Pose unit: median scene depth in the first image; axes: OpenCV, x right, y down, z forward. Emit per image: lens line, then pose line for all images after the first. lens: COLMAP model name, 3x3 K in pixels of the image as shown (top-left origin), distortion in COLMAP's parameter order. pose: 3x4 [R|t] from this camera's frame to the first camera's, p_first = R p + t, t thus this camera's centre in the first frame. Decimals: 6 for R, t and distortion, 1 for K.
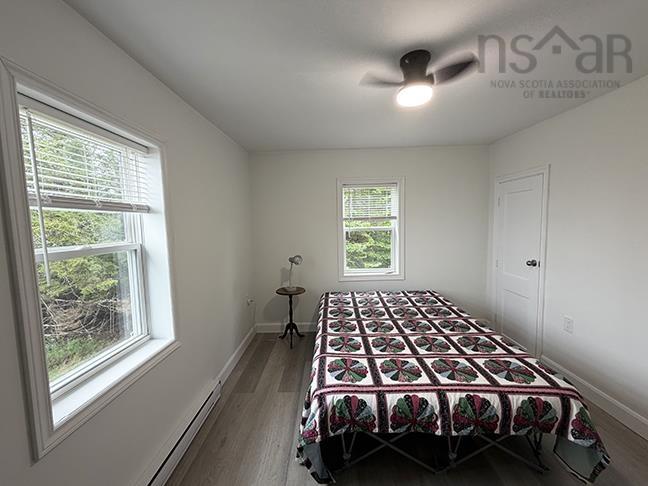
lens RADIAL K [[258.8, 0, 321.0], [0, 258.8, 245.1], [0, 0, 1]] dist [-0.000123, 0.000340]
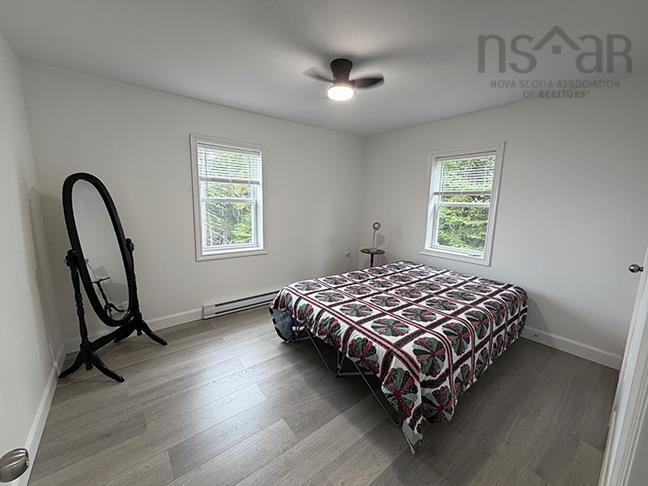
lens RADIAL K [[258.8, 0, 322.7], [0, 258.8, 242.7], [0, 0, 1]] dist [-0.000123, 0.000340]
pose [[0.637543, 0.164262, -0.752700, 0.982495], [-0.107563, 0.986415, 0.124160, 0.015567], [0.762869, 0.001805, 0.646551, 0.046274]]
